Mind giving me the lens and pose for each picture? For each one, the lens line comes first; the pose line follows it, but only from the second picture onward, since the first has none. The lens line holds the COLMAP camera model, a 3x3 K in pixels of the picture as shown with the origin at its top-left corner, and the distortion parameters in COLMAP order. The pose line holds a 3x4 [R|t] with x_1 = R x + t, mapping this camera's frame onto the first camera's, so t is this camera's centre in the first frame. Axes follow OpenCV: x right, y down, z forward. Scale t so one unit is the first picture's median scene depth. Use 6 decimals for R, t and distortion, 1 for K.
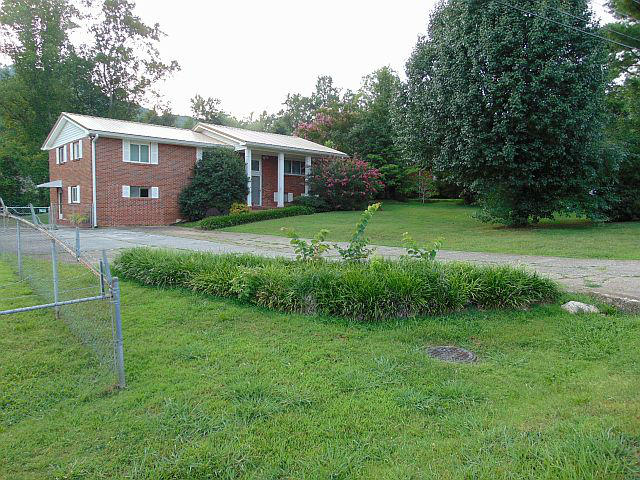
lens RADIAL K [[474.4, 0, 317.4], [0, 474.4, 237.4], [0, 0, 1]] dist [-0.017862, 0.034878]
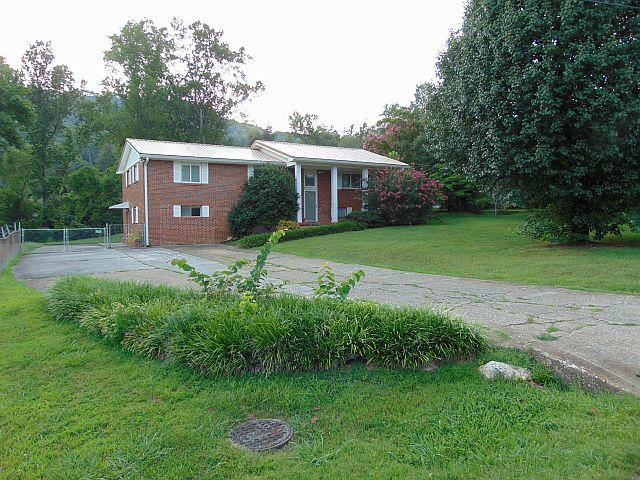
lens RADIAL K [[474.4, 0, 316.9], [0, 474.4, 238.2], [0, 0, 1]] dist [-0.017862, 0.034878]
pose [[0.973912, -0.010203, -0.226697, 0.121659], [0.005096, 0.999720, -0.023103, -0.011527], [0.226870, 0.021345, 0.973691, 0.059272]]
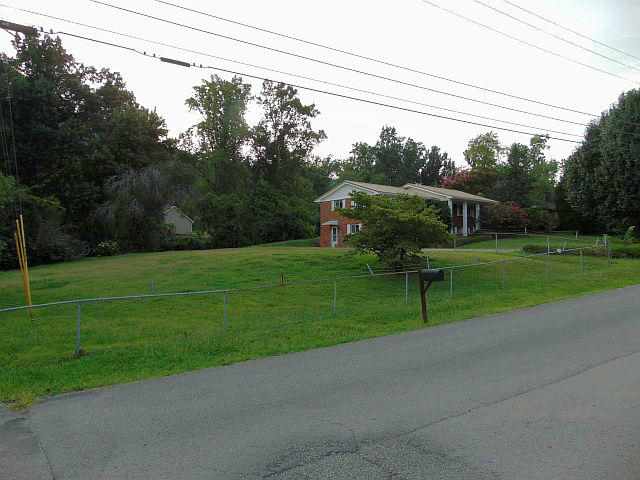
lens RADIAL K [[474.4, 0, 320.5], [0, 474.4, 238.6], [0, 0, 1]] dist [-0.017862, 0.034878]
pose [[0.998356, -0.010132, -0.056417, -0.531913], [0.005558, 0.996728, -0.080640, 0.075404], [0.057049, 0.080194, 0.995145, -0.660458]]
